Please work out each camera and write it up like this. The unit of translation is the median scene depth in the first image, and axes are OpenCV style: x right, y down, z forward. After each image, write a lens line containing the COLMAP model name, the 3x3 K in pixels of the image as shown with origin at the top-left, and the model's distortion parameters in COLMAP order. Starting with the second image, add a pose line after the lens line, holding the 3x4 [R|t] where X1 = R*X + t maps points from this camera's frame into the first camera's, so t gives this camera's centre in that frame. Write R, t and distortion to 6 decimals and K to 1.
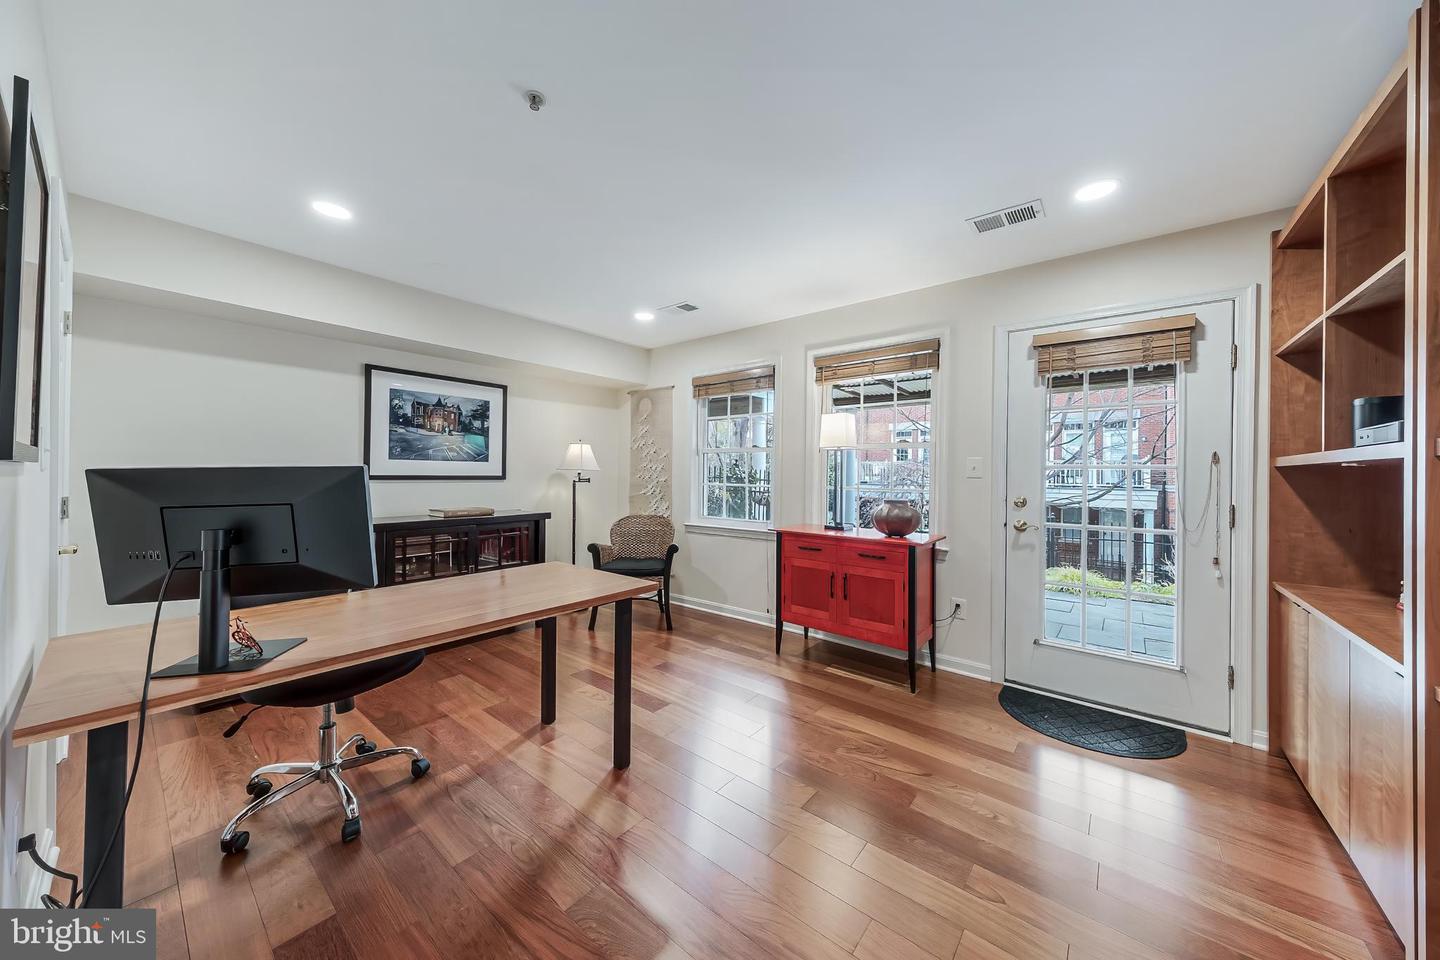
lens RADIAL K [[488.9, 0, 726.1], [0, 488.9, 476.8], [0, 0, 1]] dist [0.009264, -0.000271]
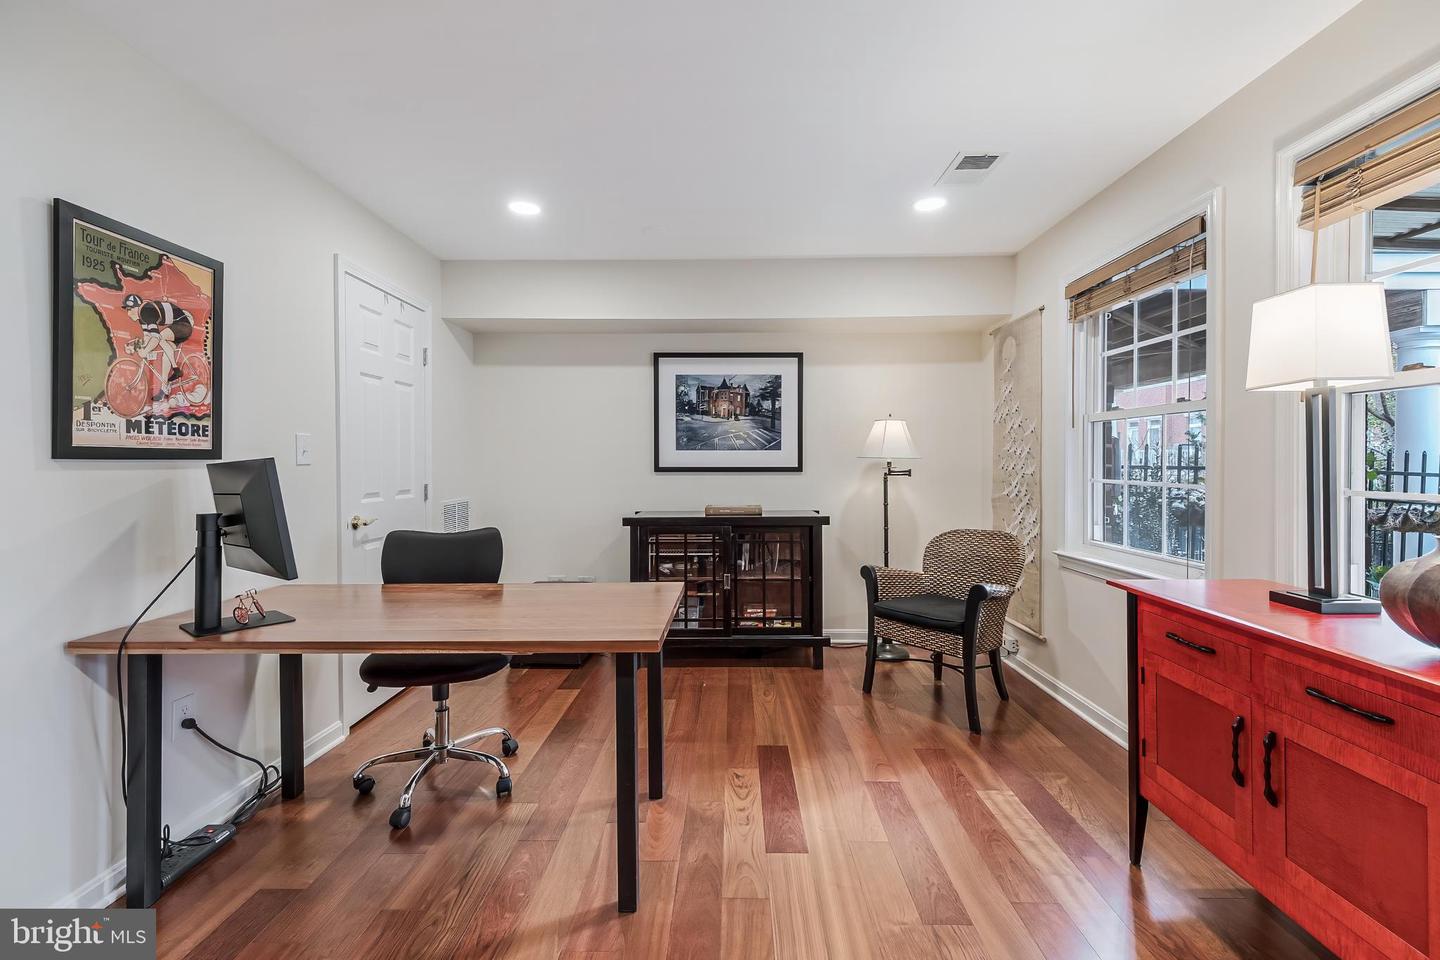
lens RADIAL K [[613.6, 0, 712.9], [0, 613.6, 473.9], [0, 0, 1]] dist [0.008793, -0.003275]
pose [[0.616371, 0.002071, -0.787453, 0.266249], [0.004294, 0.999973, 0.005991, 0.002539], [0.787444, -0.007074, 0.616346, 0.307098]]
